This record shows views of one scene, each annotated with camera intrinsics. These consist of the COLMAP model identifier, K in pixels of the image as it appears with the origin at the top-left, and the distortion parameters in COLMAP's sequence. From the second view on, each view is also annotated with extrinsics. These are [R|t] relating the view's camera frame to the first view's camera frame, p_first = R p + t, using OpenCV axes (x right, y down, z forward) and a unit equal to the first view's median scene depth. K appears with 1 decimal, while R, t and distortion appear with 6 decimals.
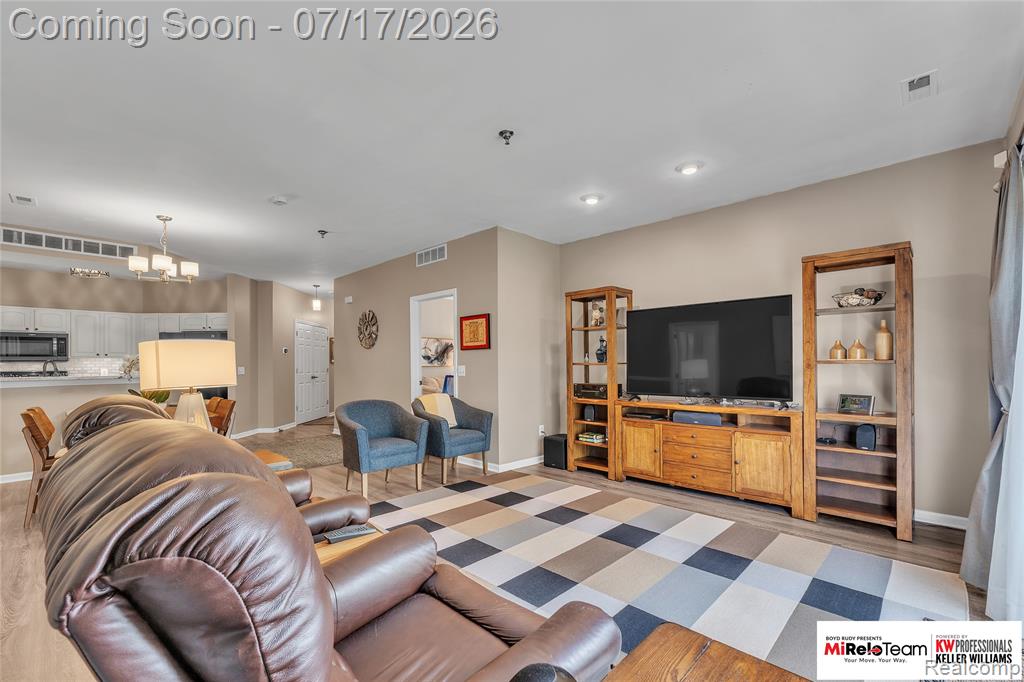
lens RADIAL K [[432.7, 0, 501.0], [0, 432.7, 360.8], [0, 0, 1]] dist [0.003459, 0.000761]
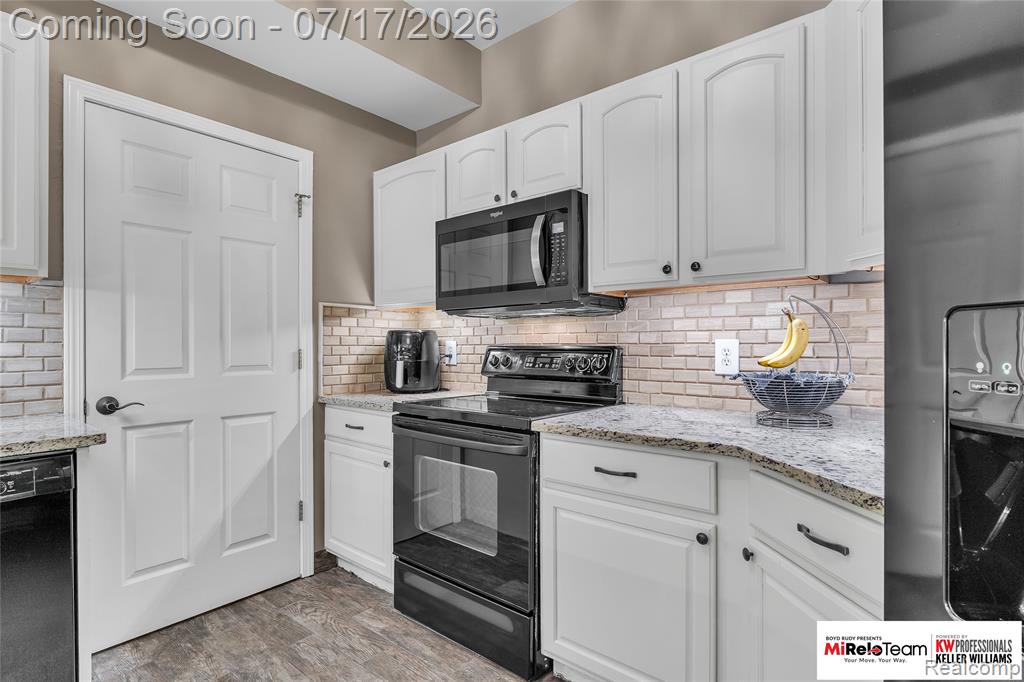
lens RADIAL K [[513.9, 0, 514.1], [0, 513.9, 345.5], [0, 0, 1]] dist [0.013474, 0.000050]
pose [[0.070459, 0.010962, -0.997454, -1.005408], [0.015330, 0.999810, 0.012070, 0.026908], [0.997397, -0.016141, 0.070278, 1.325219]]
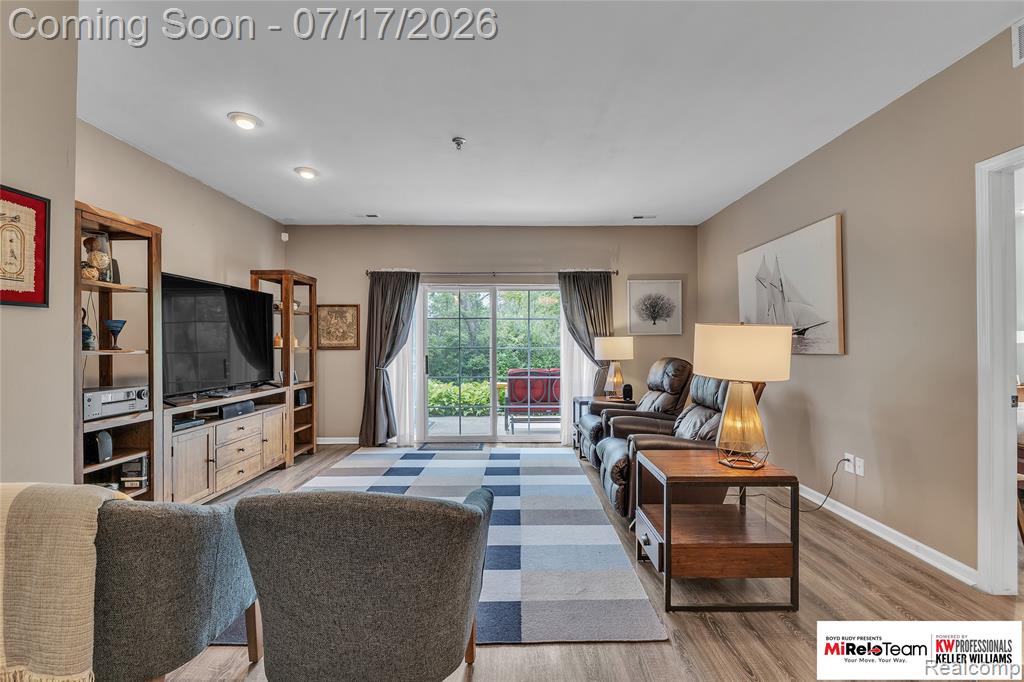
lens RADIAL K [[453.0, 0, 517.3], [0, 453.0, 338.9], [0, 0, 1]] dist [-0.013780, 0.000069]
pose [[-0.701085, 0.015529, 0.712909, -0.516203], [-0.002592, 0.999701, -0.024326, 0.002307], [-0.713073, -0.018902, -0.700835, 0.979156]]
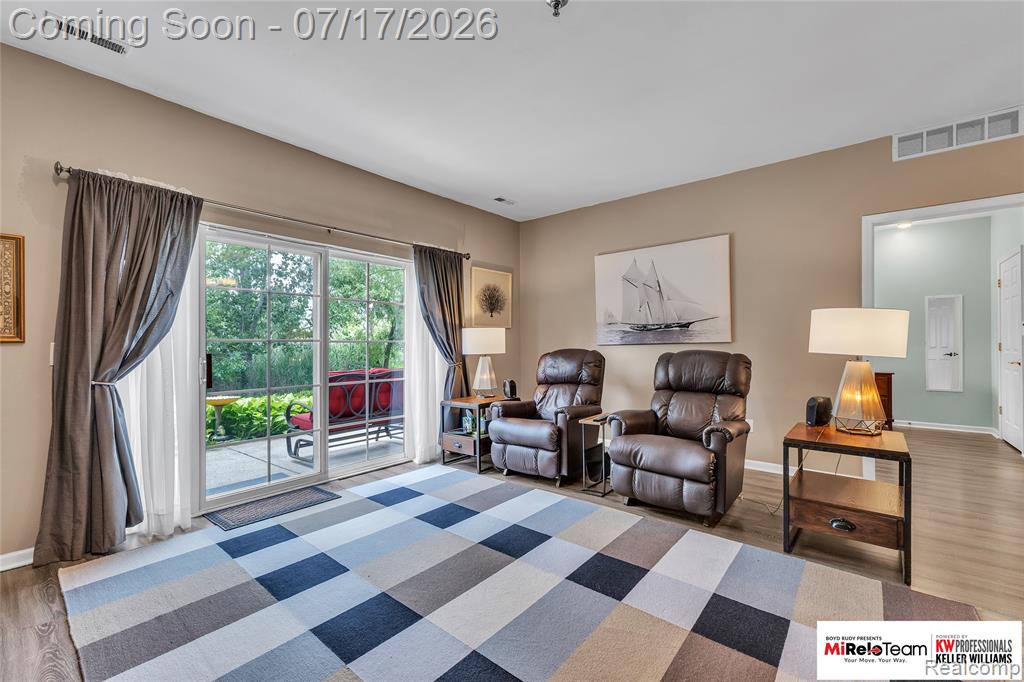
lens RADIAL K [[432.7, 0, 515.0], [0, 432.7, 341.0], [0, 0, 1]] dist [0.003459, 0.000761]
pose [[-0.996671, 0.011901, -0.080659, 0.091771], [0.013465, 0.999731, -0.018874, 0.015533], [0.080412, -0.019897, -0.996563, 0.971316]]
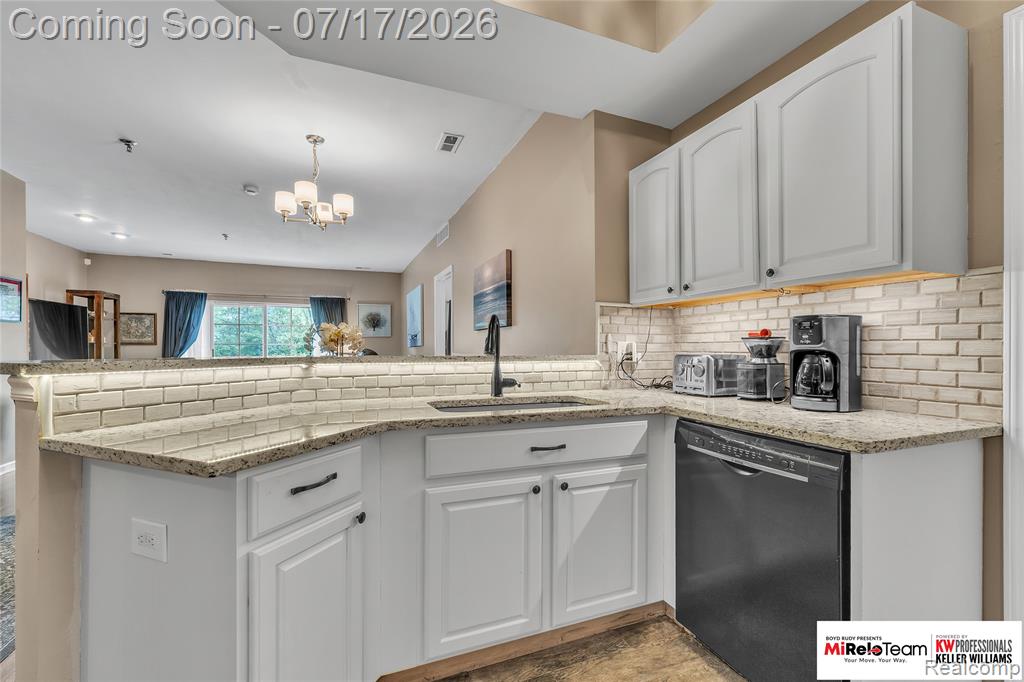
lens RADIAL K [[432.7, 0, 516.4], [0, 432.7, 346.5], [0, 0, 1]] dist [0.003459, 0.000761]
pose [[-0.917017, 0.006770, 0.398791, -1.242259], [0.001352, 0.999903, -0.013866, 0.031735], [-0.398846, -0.012176, -0.916937, 1.382712]]
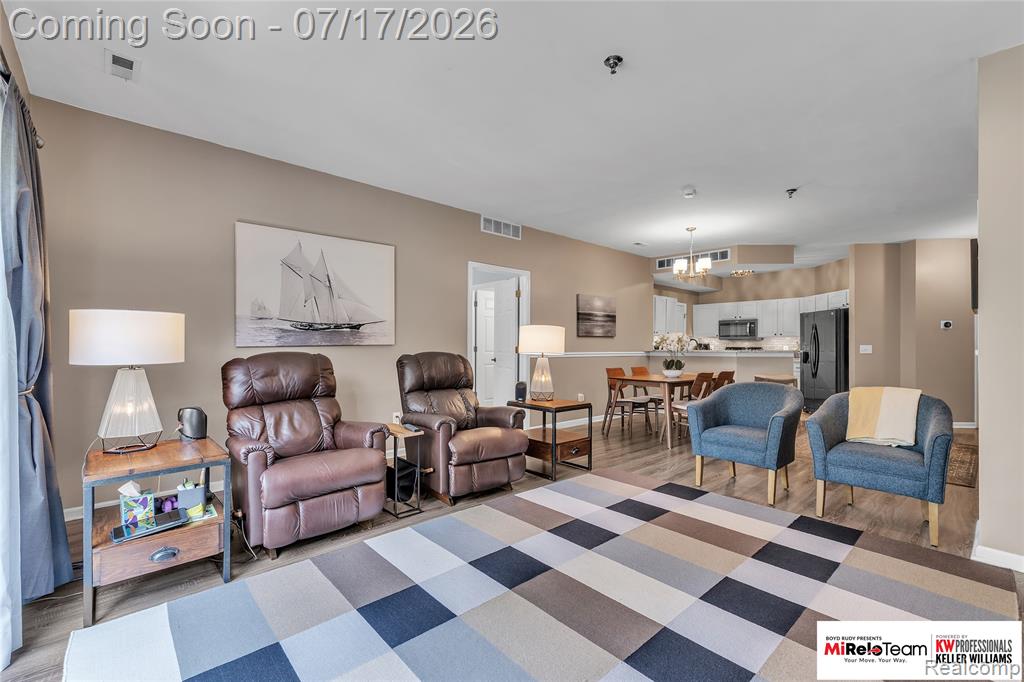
lens RADIAL K [[432.7, 0, 517.2], [0, 432.7, 342.8], [0, 0, 1]] dist [0.003459, 0.000761]
pose [[-0.061138, -0.001000, -0.998129, 0.501968], [0.009646, 0.999952, -0.001592, 0.007560], [0.998083, -0.009725, -0.061126, 0.499251]]
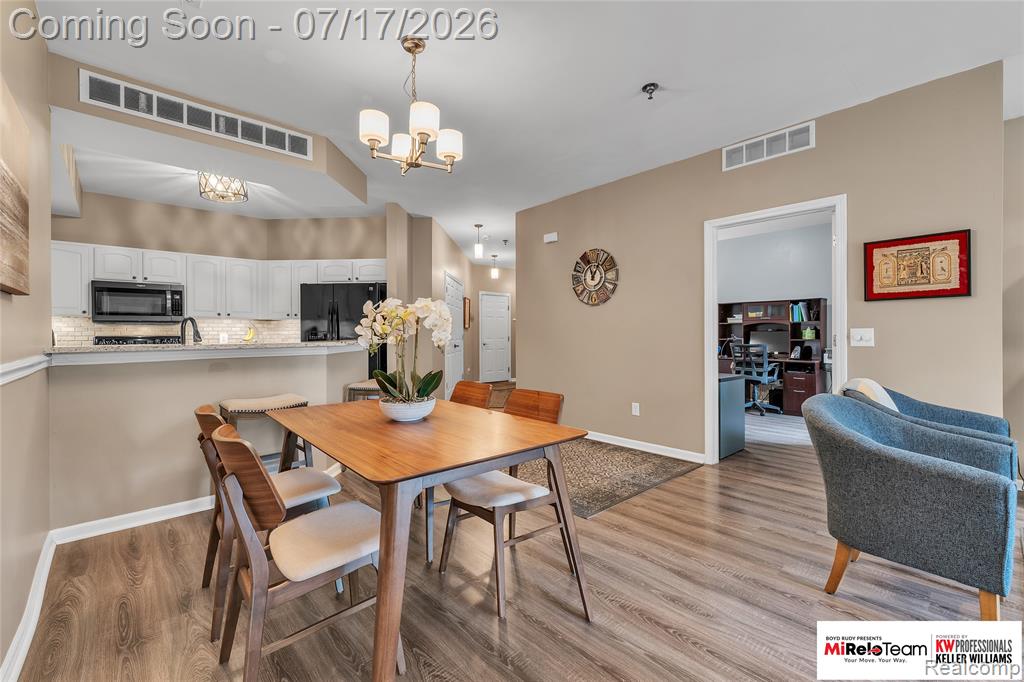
lens RADIAL K [[432.7, 0, 514.0], [0, 432.7, 332.7], [0, 0, 1]] dist [0.003459, 0.000761]
pose [[0.997944, 0.002318, -0.064055, -0.552591], [-0.001643, 0.999943, 0.010594, 0.012813], [0.064076, -0.010467, 0.997890, 0.427067]]
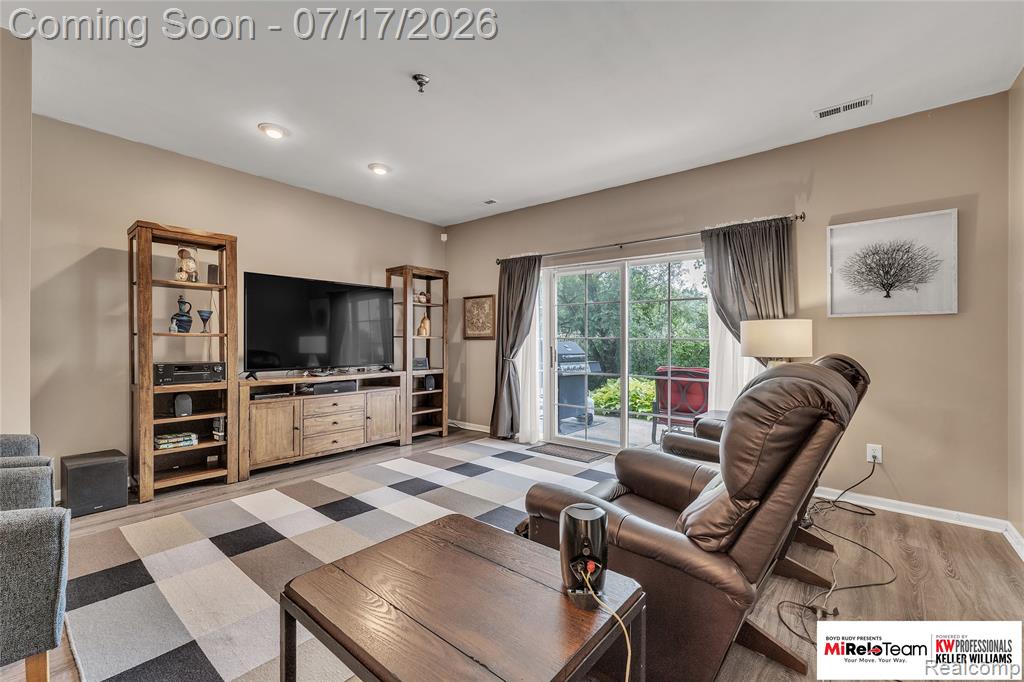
lens RADIAL K [[432.7, 0, 511.4], [0, 432.7, 339.3], [0, 0, 1]] dist [0.003459, 0.000761]
pose [[-0.076921, 0.007580, 0.997008, -0.514315], [-0.017830, 0.999801, -0.008977, 0.010938], [-0.996878, -0.018468, -0.076771, 0.501623]]
